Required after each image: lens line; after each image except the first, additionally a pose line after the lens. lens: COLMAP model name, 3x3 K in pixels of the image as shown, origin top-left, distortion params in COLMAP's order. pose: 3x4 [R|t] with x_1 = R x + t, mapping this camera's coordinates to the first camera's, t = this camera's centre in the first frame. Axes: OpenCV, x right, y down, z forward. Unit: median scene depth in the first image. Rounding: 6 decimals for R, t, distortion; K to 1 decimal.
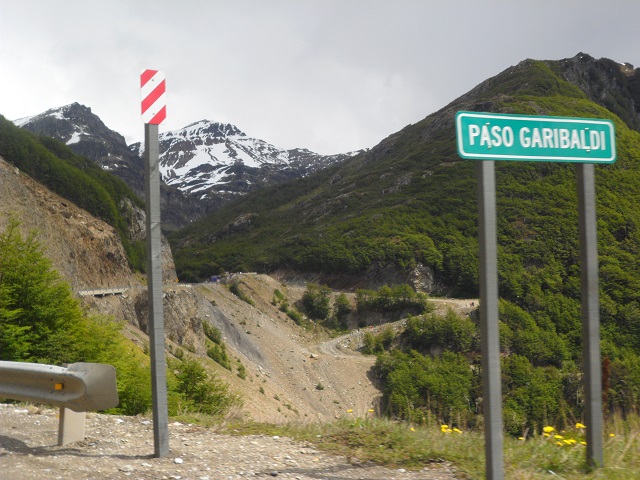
lens RADIAL K [[962.1, 0, 320.0], [0, 962.1, 240.6], [0, 0, 1]] dist [-0.085906, 0.000000]
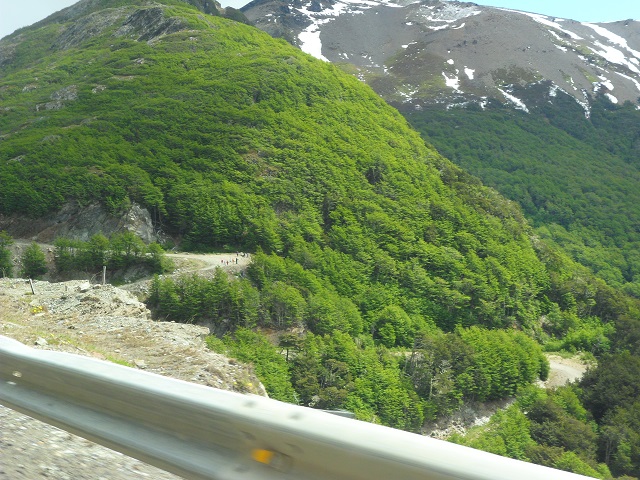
lens RADIAL K [[962.1, 0, 320.1], [0, 962.1, 239.5], [0, 0, 1]] dist [-0.085906, 0.000000]
pose [[0.865550, 0.010275, 0.500718, -0.138089], [-0.034992, 0.998587, 0.039996, 0.016756], [-0.499599, -0.052139, 0.864686, 0.303482]]
